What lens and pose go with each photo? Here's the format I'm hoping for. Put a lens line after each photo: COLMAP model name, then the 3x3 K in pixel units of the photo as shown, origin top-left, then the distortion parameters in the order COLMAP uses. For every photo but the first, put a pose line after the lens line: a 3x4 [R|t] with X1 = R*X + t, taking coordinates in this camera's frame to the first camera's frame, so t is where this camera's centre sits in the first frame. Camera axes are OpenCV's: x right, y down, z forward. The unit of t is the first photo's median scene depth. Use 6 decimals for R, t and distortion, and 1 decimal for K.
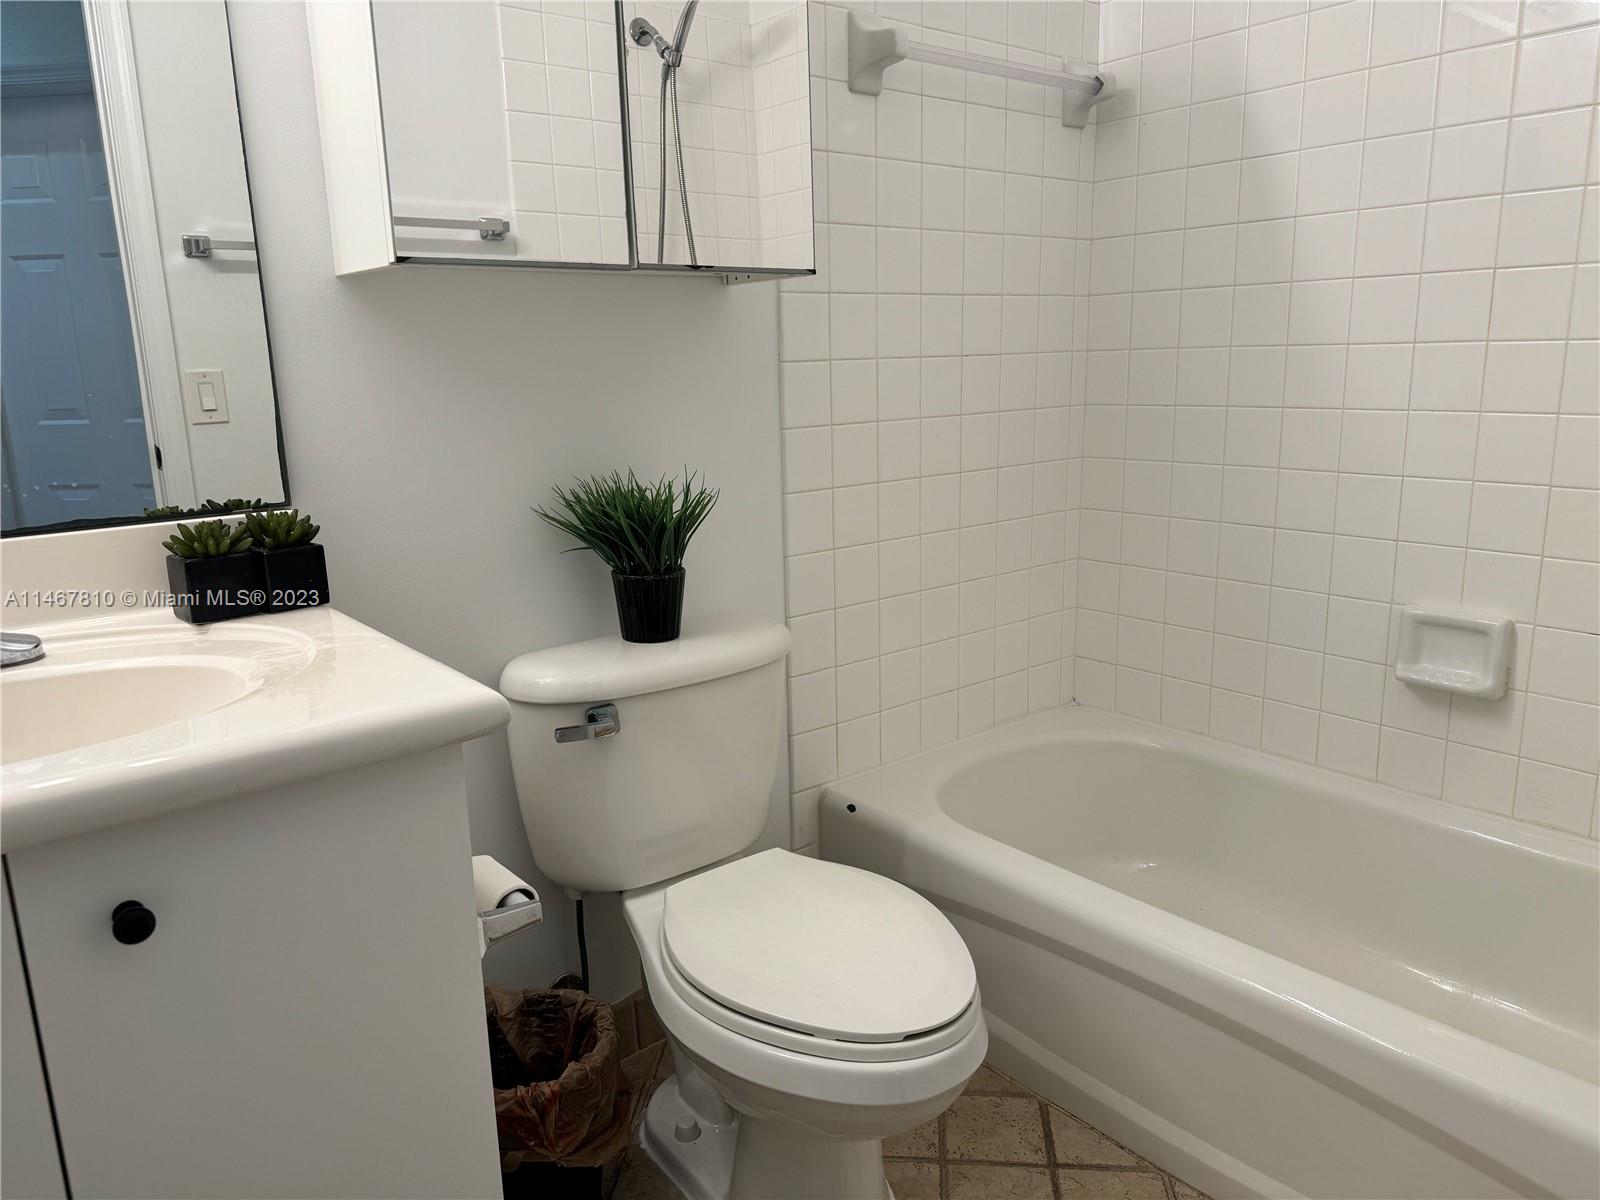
lens RADIAL K [[1125.9, 0, 800.0], [0, 1125.9, 600.0], [0, 0, 1]] dist [0.034984, -0.003212]
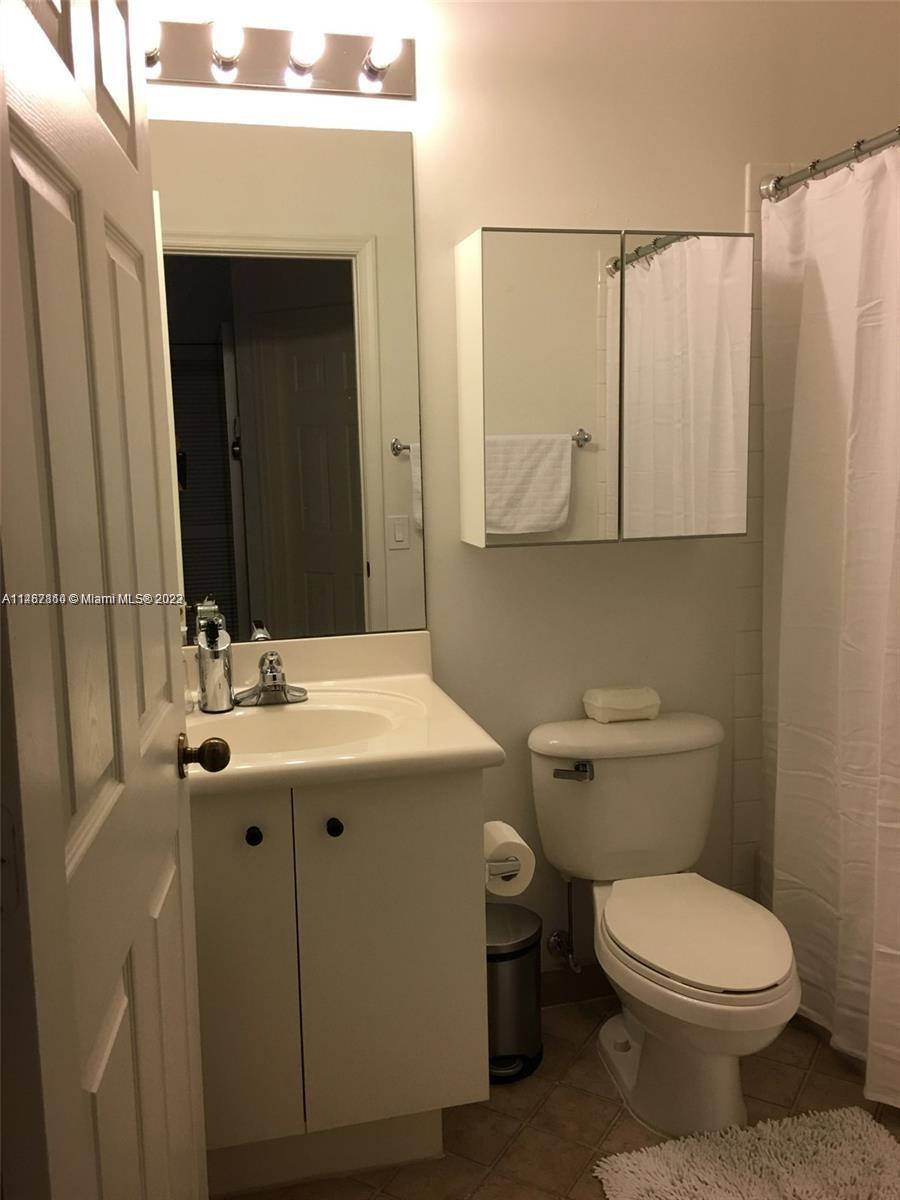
lens RADIAL K [[1032.9, 0, 450.0], [0, 1032.9, 600.0], [0, 0, 1]] dist [0.036326, 0.000571]
pose [[0.906421, 0.065768, -0.417223, 0.252467], [-0.091881, 0.994850, -0.042793, -0.055737], [0.412260, 0.077124, 0.907796, -0.451494]]
